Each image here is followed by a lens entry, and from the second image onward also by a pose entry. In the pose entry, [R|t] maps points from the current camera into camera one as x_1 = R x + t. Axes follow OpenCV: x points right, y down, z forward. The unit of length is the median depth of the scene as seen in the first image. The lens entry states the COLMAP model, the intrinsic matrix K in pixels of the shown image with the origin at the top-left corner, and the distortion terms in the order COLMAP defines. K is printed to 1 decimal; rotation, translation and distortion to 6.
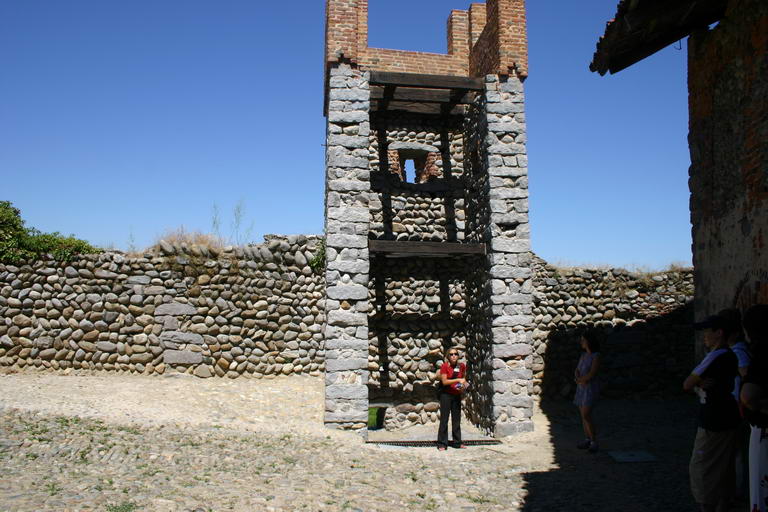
lens RADIAL K [[628.6, 0, 382.7], [0, 628.6, 252.9], [0, 0, 1]] dist [-0.153741, 0.131132]
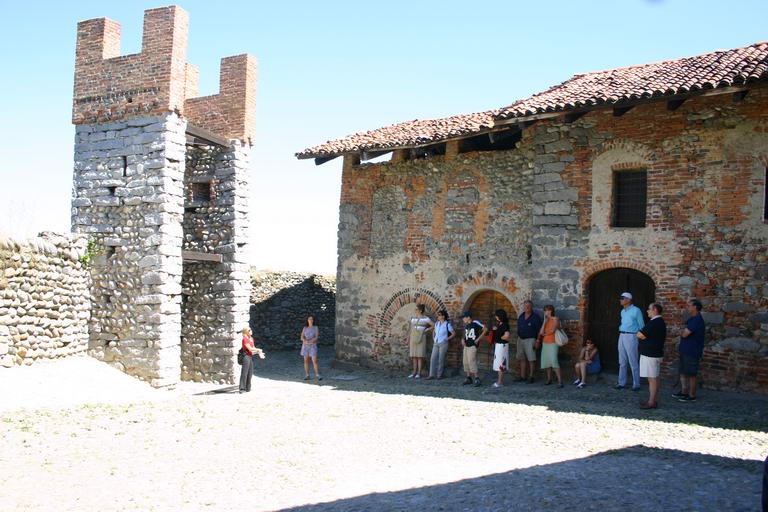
lens RADIAL K [[628.6, 0, 385.7], [0, 628.6, 251.3], [0, 0, 1]] dist [-0.153741, 0.131132]
pose [[0.457771, 0.054273, 0.887412, -0.886639], [-0.098975, 0.995042, -0.009799, -0.043573], [-0.883544, -0.083346, 0.460873, -0.005133]]
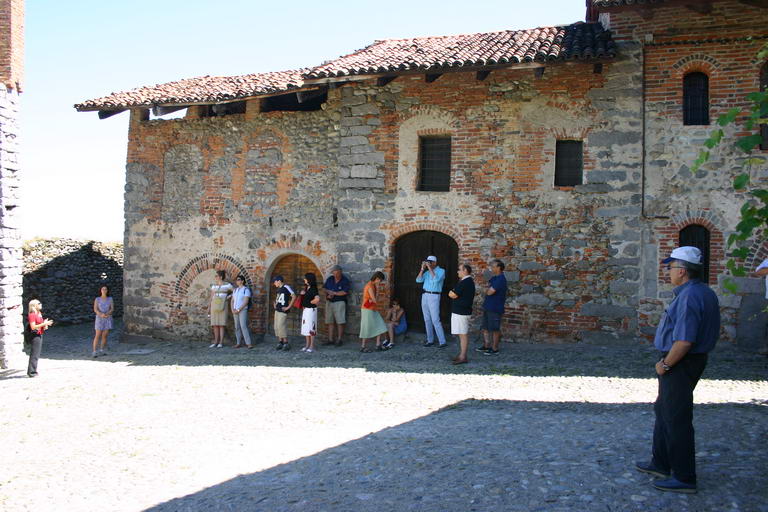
lens RADIAL K [[628.6, 0, 384.2], [0, 628.6, 252.1], [0, 0, 1]] dist [-0.153741, 0.131132]
pose [[0.111205, -0.001304, 0.993797, -0.878173], [-0.091660, 0.995723, 0.011563, -0.033418], [-0.989561, -0.092377, 0.110610, 0.069948]]
